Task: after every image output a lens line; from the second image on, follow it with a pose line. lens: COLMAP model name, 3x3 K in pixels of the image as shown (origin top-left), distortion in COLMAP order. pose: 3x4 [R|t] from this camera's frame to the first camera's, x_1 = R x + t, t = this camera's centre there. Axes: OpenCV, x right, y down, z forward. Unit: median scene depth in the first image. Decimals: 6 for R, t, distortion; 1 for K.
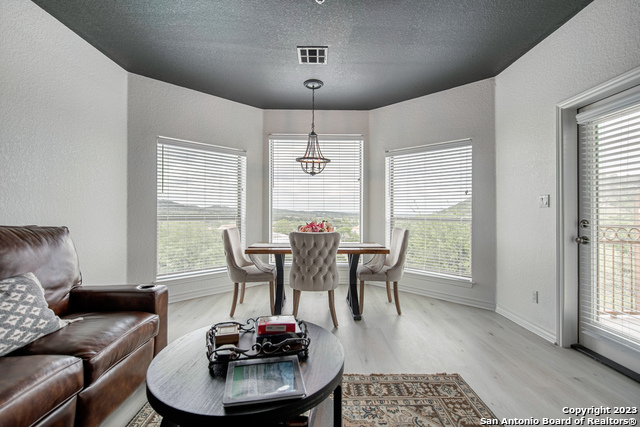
lens RADIAL K [[282.8, 0, 320.7], [0, 282.8, 211.2], [0, 0, 1]] dist [-0.001759, -0.000783]
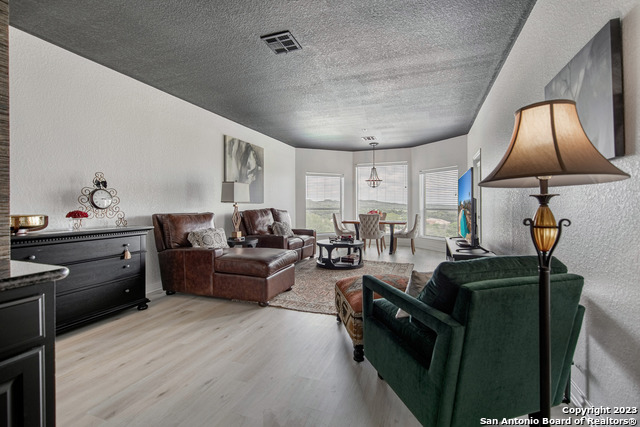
lens RADIAL K [[281.5, 0, 321.9], [0, 281.5, 207.4], [0, 0, 1]] dist [0.001909, -0.000018]
pose [[0.930952, -0.002571, -0.365131, 0.393212], [0.006300, 0.999939, 0.009021, -0.004803], [0.365086, -0.010698, 0.930912, -1.127161]]
